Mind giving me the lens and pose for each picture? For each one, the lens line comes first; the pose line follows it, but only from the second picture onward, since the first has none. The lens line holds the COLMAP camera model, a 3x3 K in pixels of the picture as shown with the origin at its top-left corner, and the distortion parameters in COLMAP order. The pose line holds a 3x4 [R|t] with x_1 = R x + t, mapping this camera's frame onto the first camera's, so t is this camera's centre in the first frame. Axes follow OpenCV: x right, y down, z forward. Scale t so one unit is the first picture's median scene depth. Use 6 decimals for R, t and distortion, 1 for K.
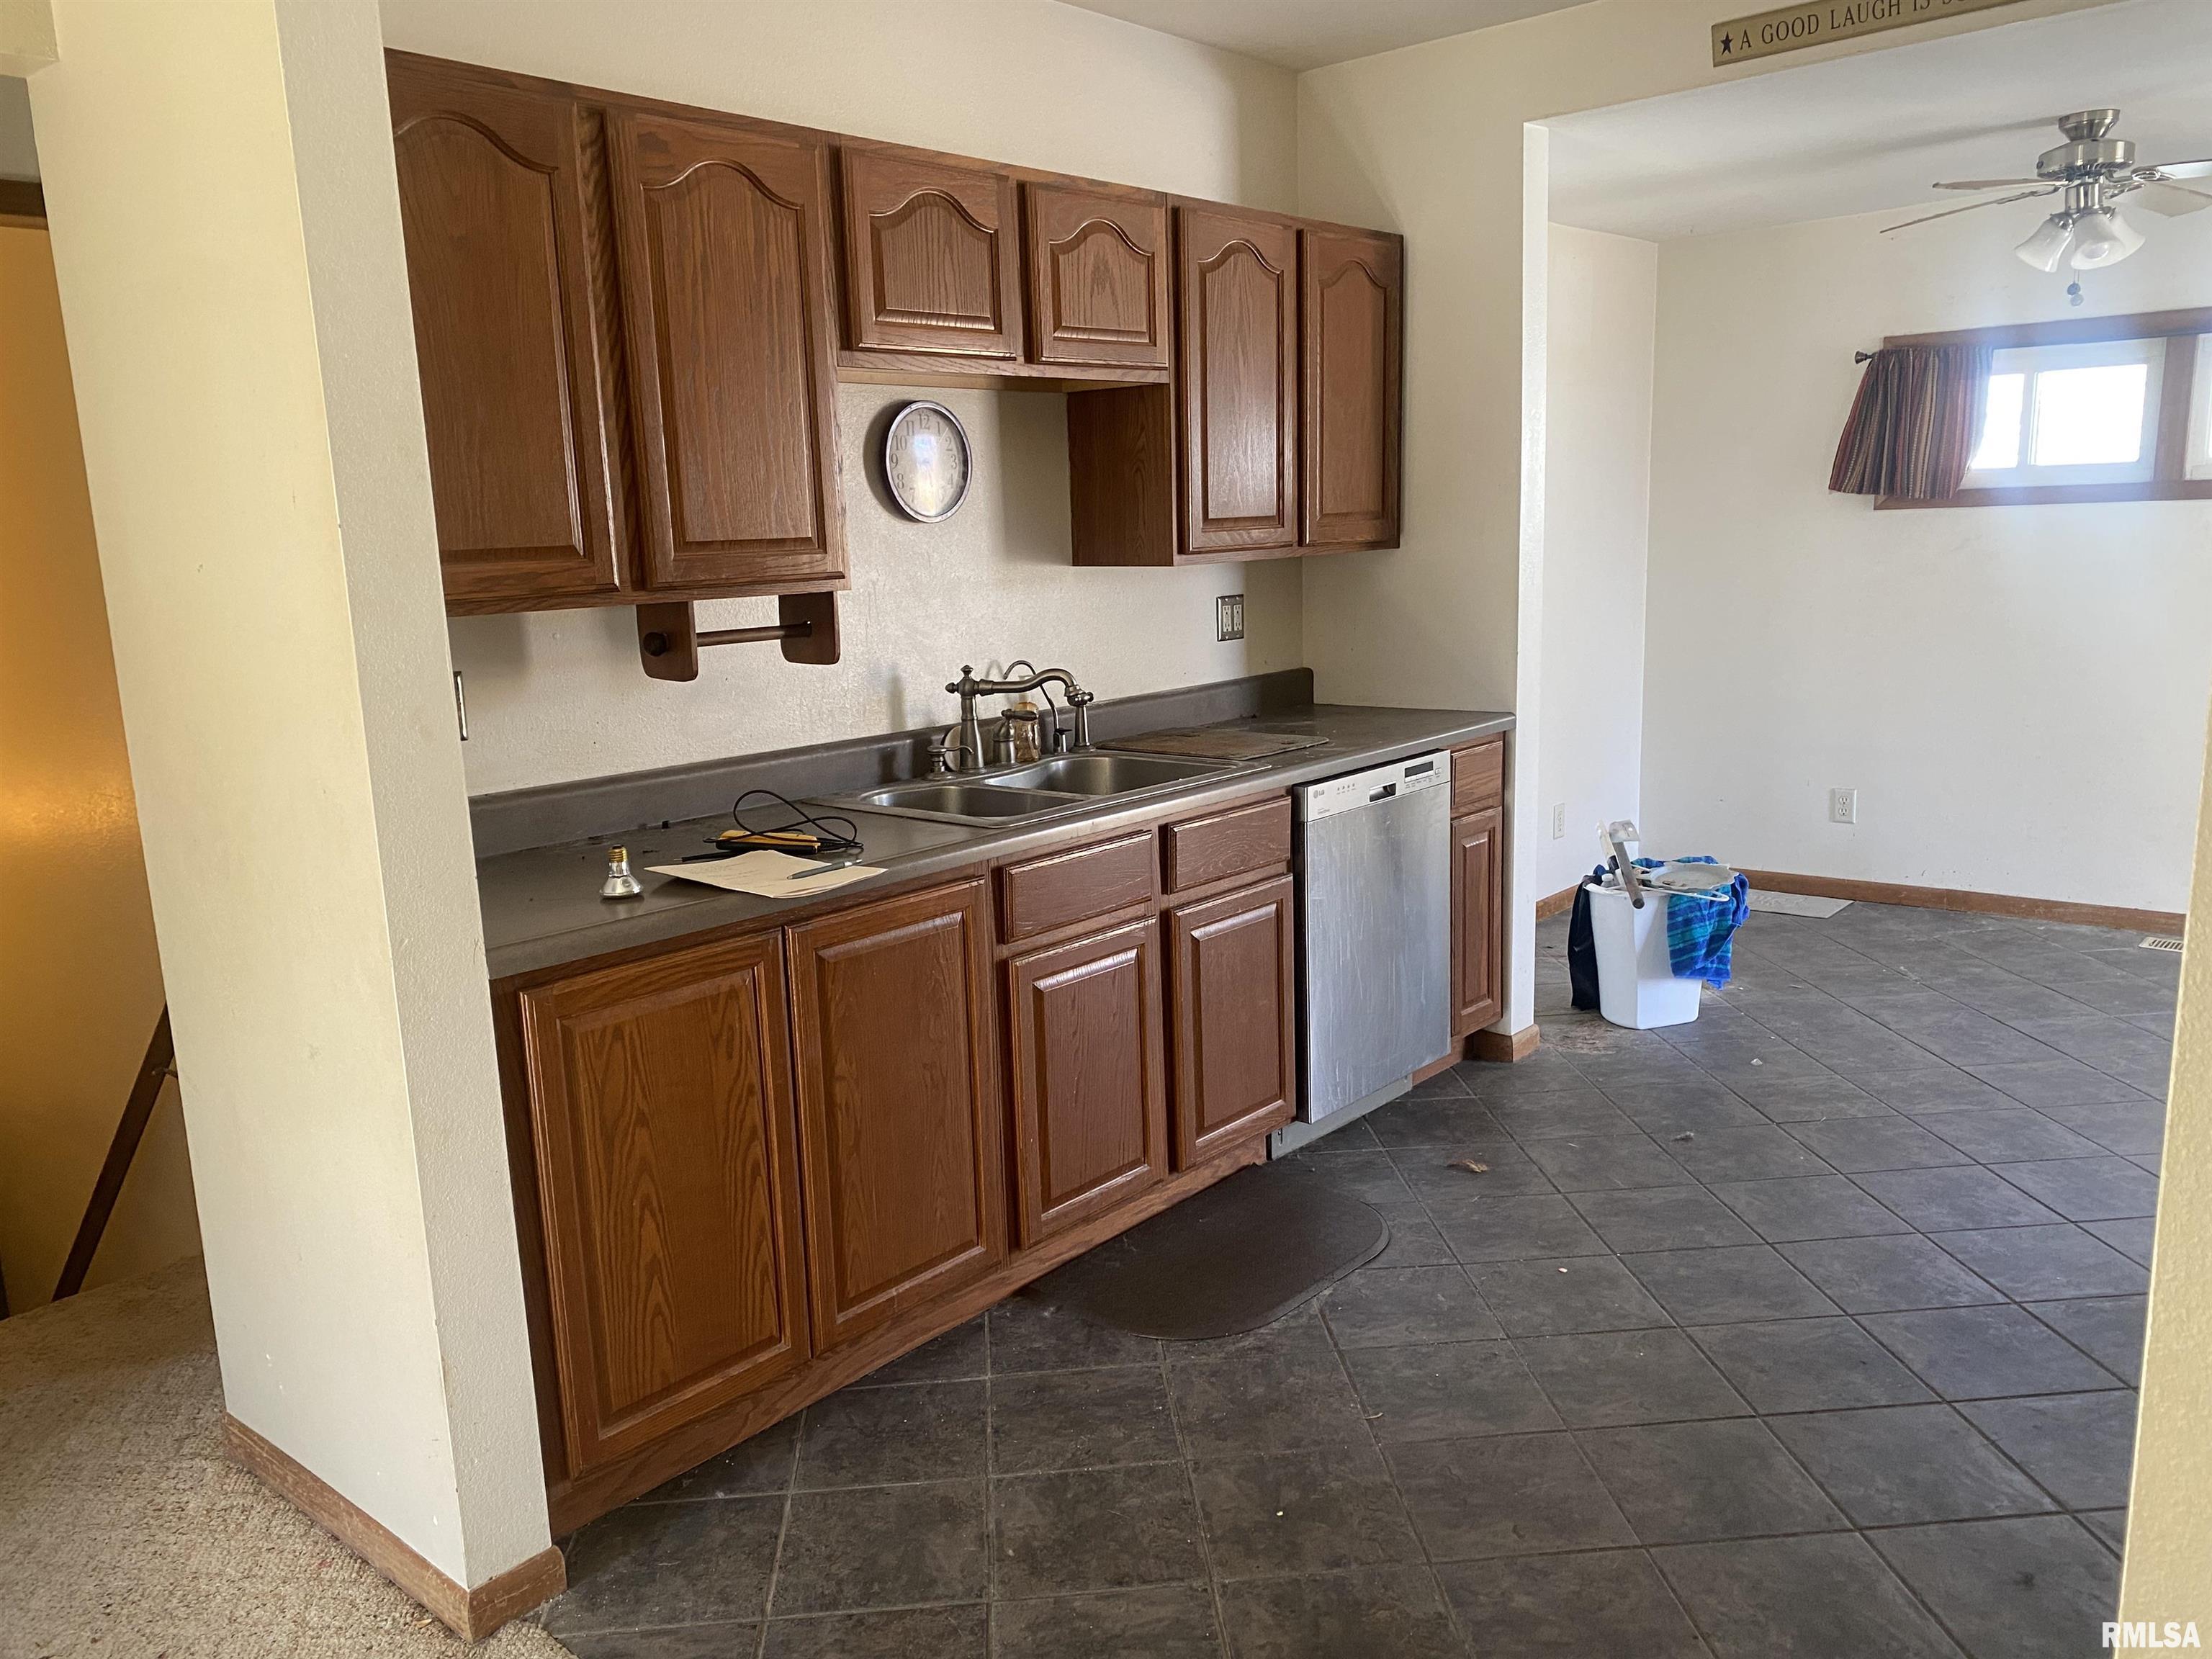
lens RADIAL K [[1676.1, 0, 1086.4], [0, 1676.1, 860.6], [0, 0, 1]] dist [0.053725, -0.059933]
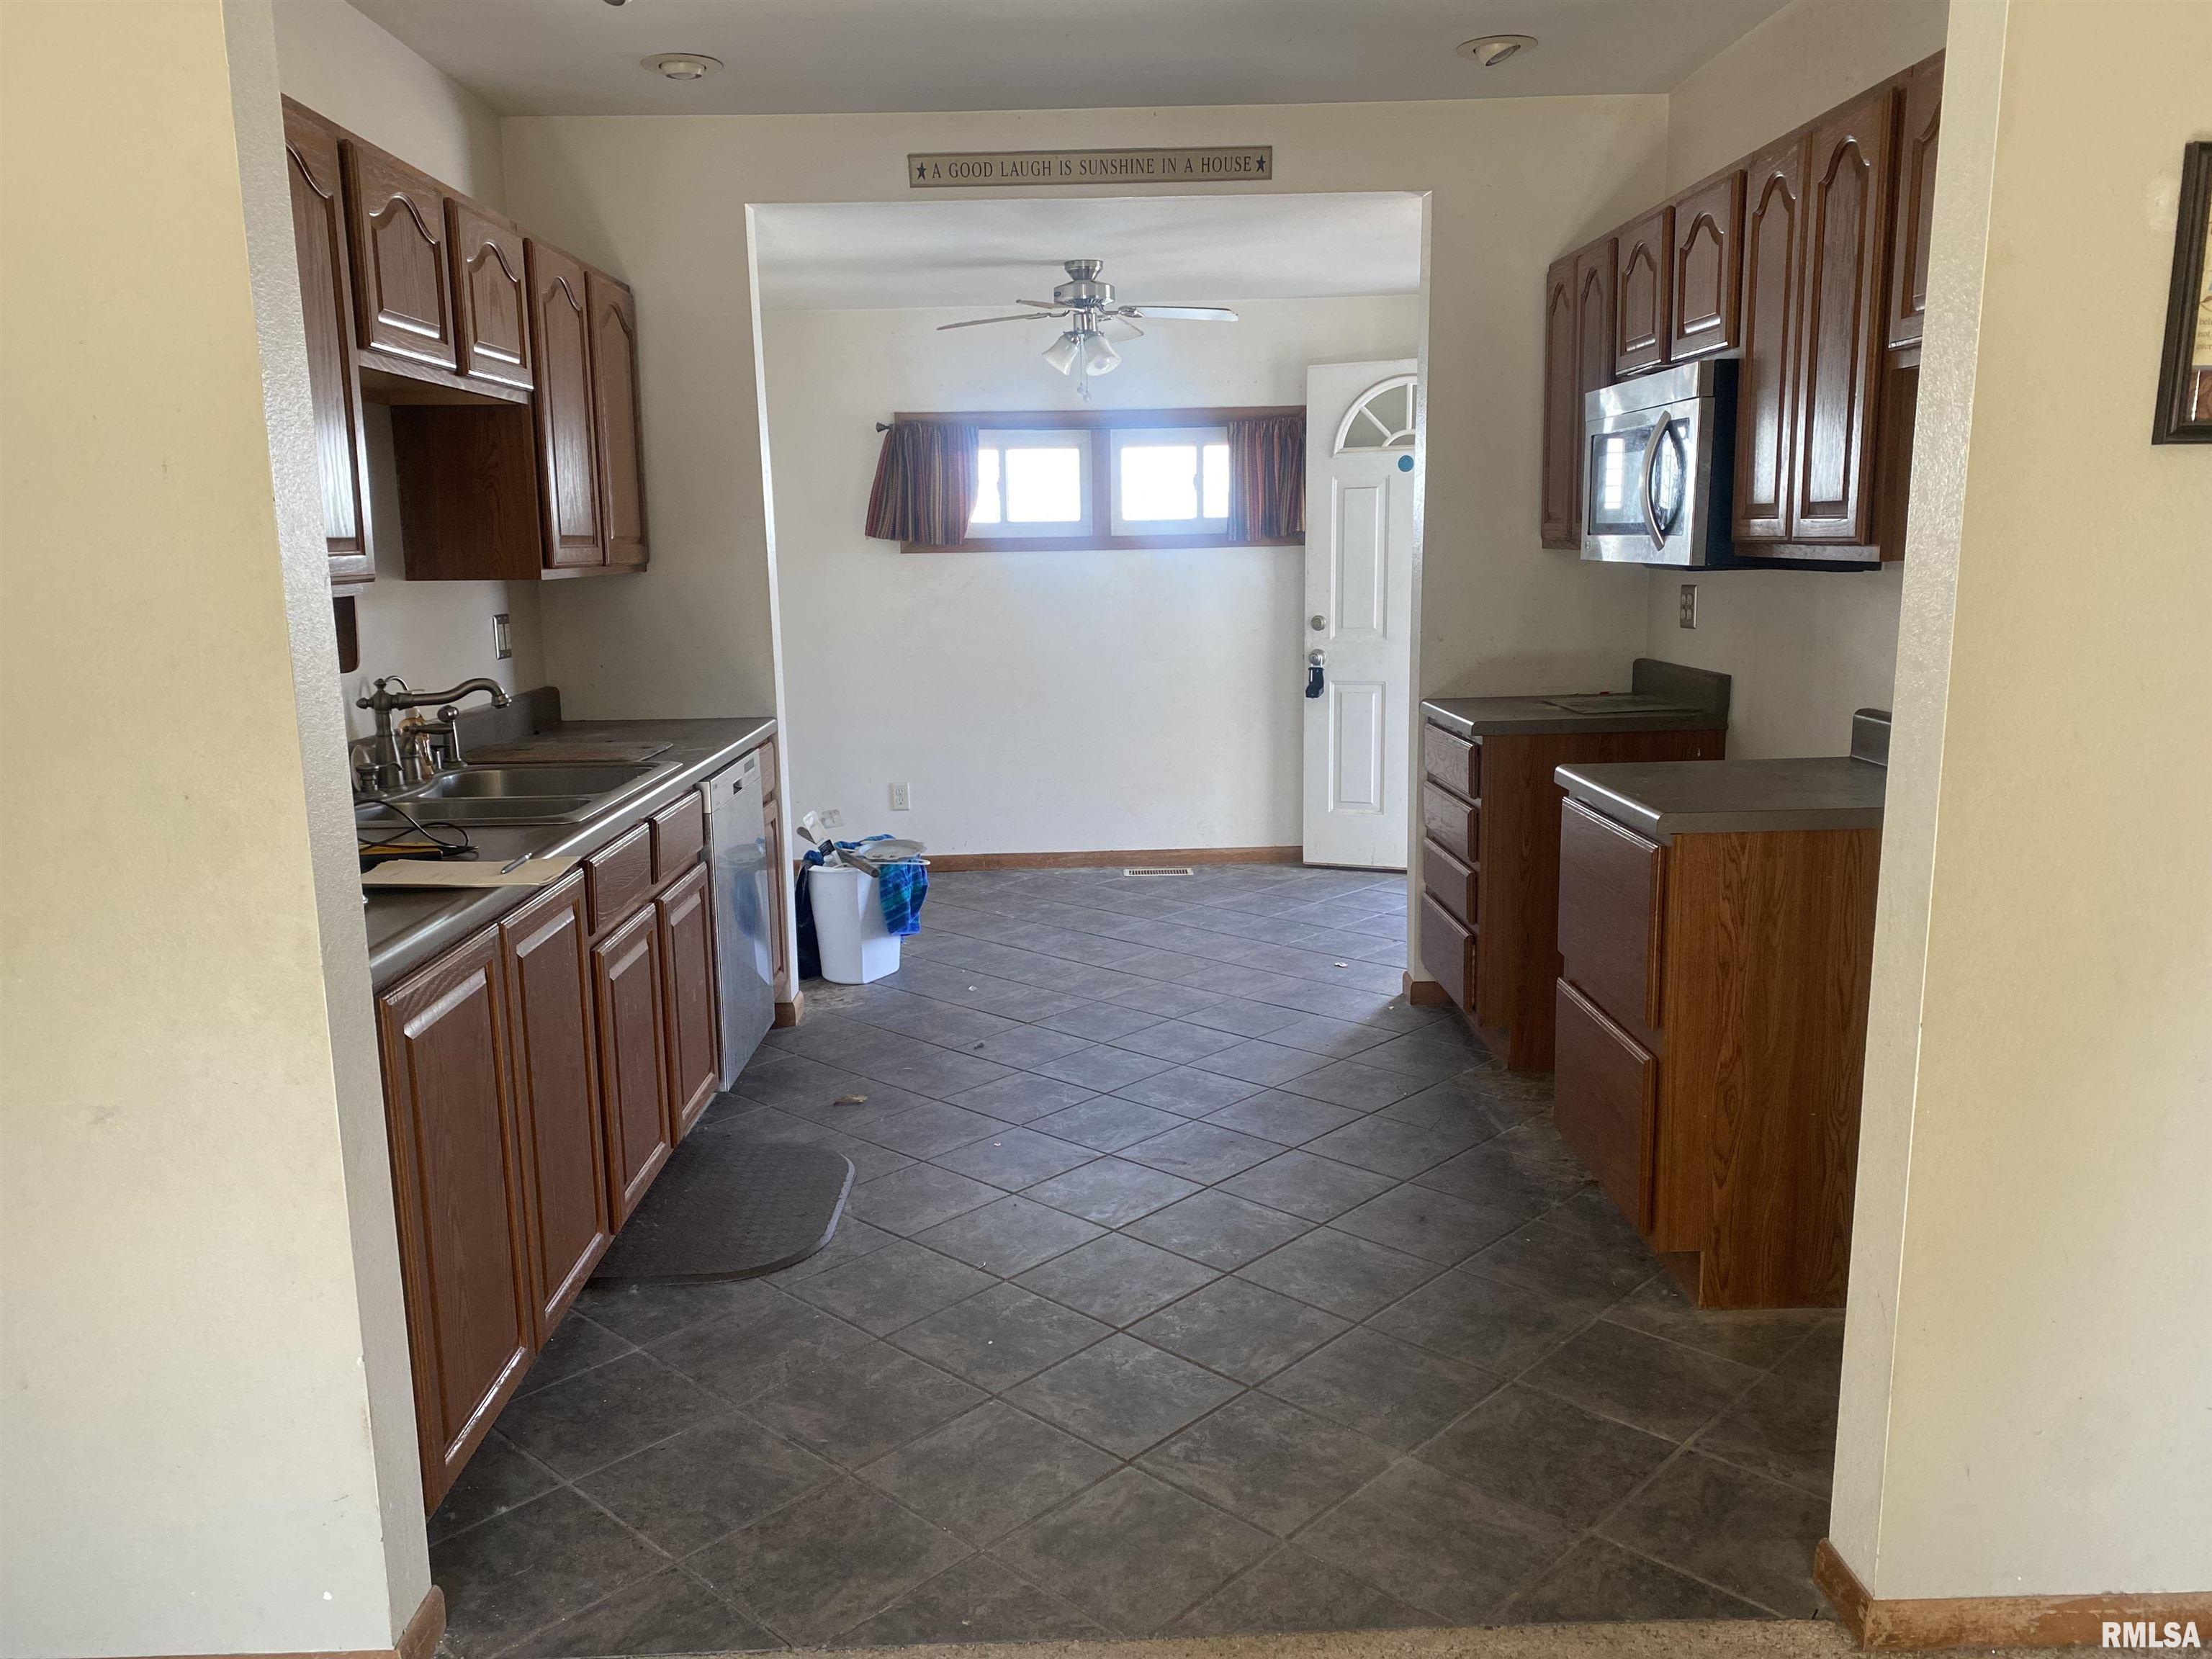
lens RADIAL K [[1669.5, 0, 1110.3], [0, 1669.5, 864.2], [0, 0, 1]] dist [0.112504, -0.220199]
pose [[0.737534, -0.105091, 0.667083, -0.412773], [0.125608, 0.991928, 0.017393, 0.023947], [-0.663526, 0.070963, 0.744781, 0.009330]]
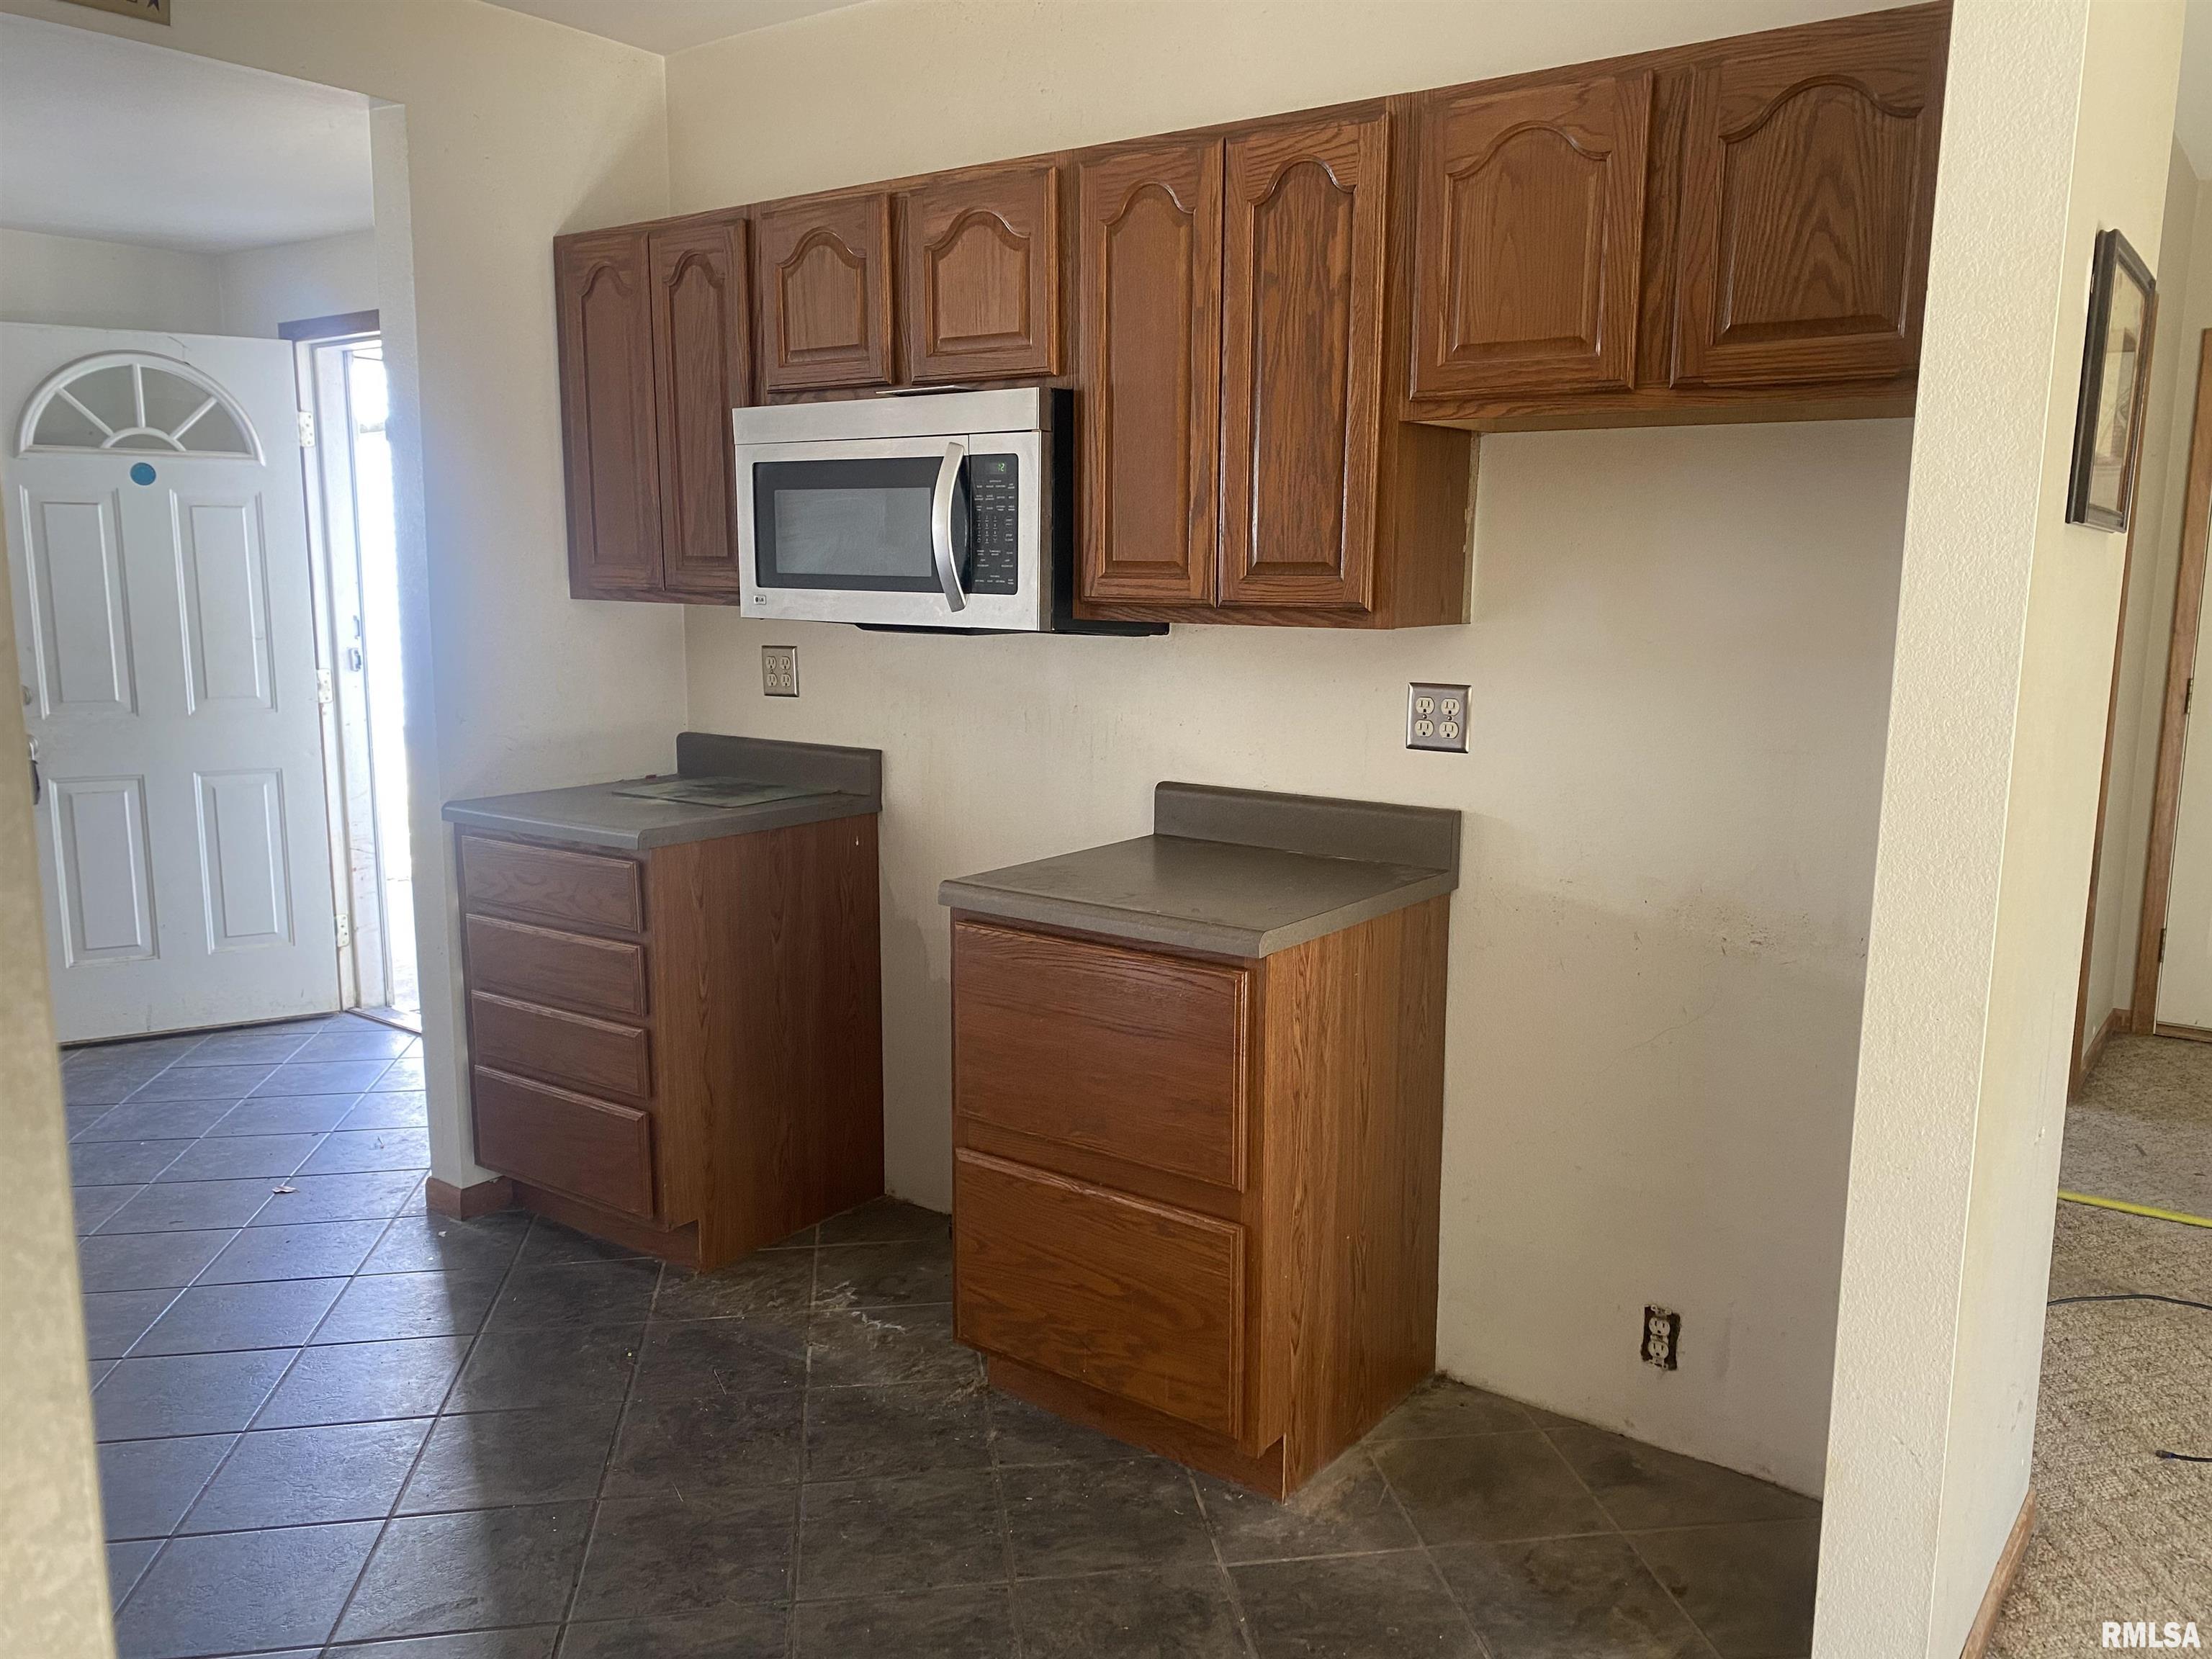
lens RADIAL K [[1683.0, 0, 1120.6], [0, 1683.0, 834.4], [0, 0, 1]] dist [0.054668, -0.059428]
pose [[-0.080007, -0.122839, 0.989196, -0.323731], [0.199693, 0.970284, 0.136642, -0.092330], [-0.976587, 0.208468, -0.053100, 0.515399]]
